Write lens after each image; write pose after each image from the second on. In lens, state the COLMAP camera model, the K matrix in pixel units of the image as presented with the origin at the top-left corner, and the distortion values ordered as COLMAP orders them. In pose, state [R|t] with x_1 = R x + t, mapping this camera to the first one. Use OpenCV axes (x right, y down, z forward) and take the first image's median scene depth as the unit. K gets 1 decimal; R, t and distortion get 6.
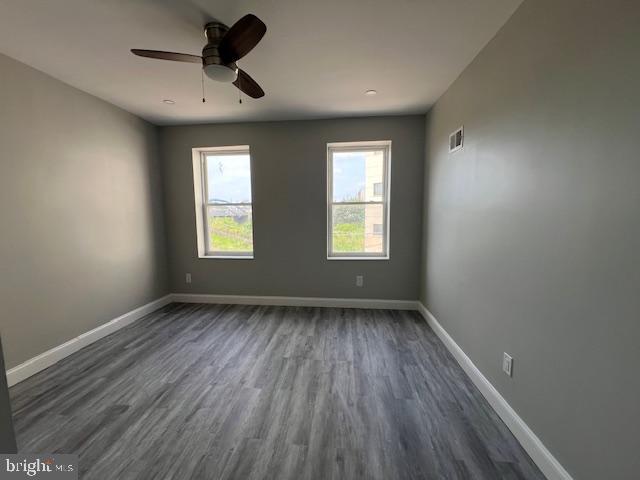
lens RADIAL K [[261.8, 0, 317.7], [0, 261.8, 239.0], [0, 0, 1]] dist [-0.003116, 0.000488]
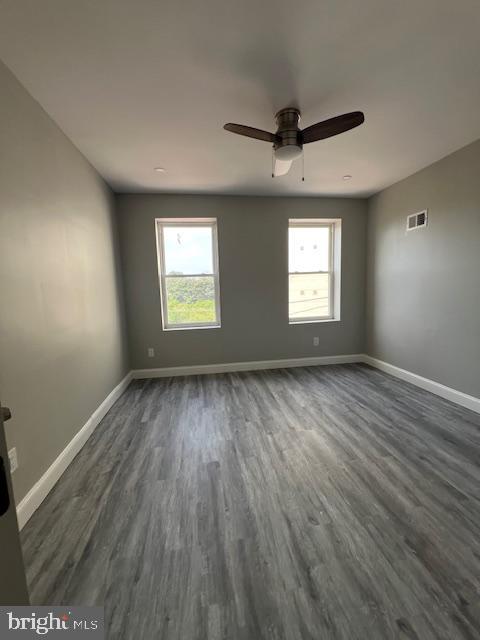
lens RADIAL K [[261.8, 0, 238.5], [0, 261.8, 319.2], [0, 0, 1]] dist [-0.003116, 0.000488]
pose [[0.967198, -0.052078, 0.248628, -0.521911], [0.049198, 0.998631, 0.017788, 0.030812], [-0.249214, -0.004972, 0.968436, -0.023850]]
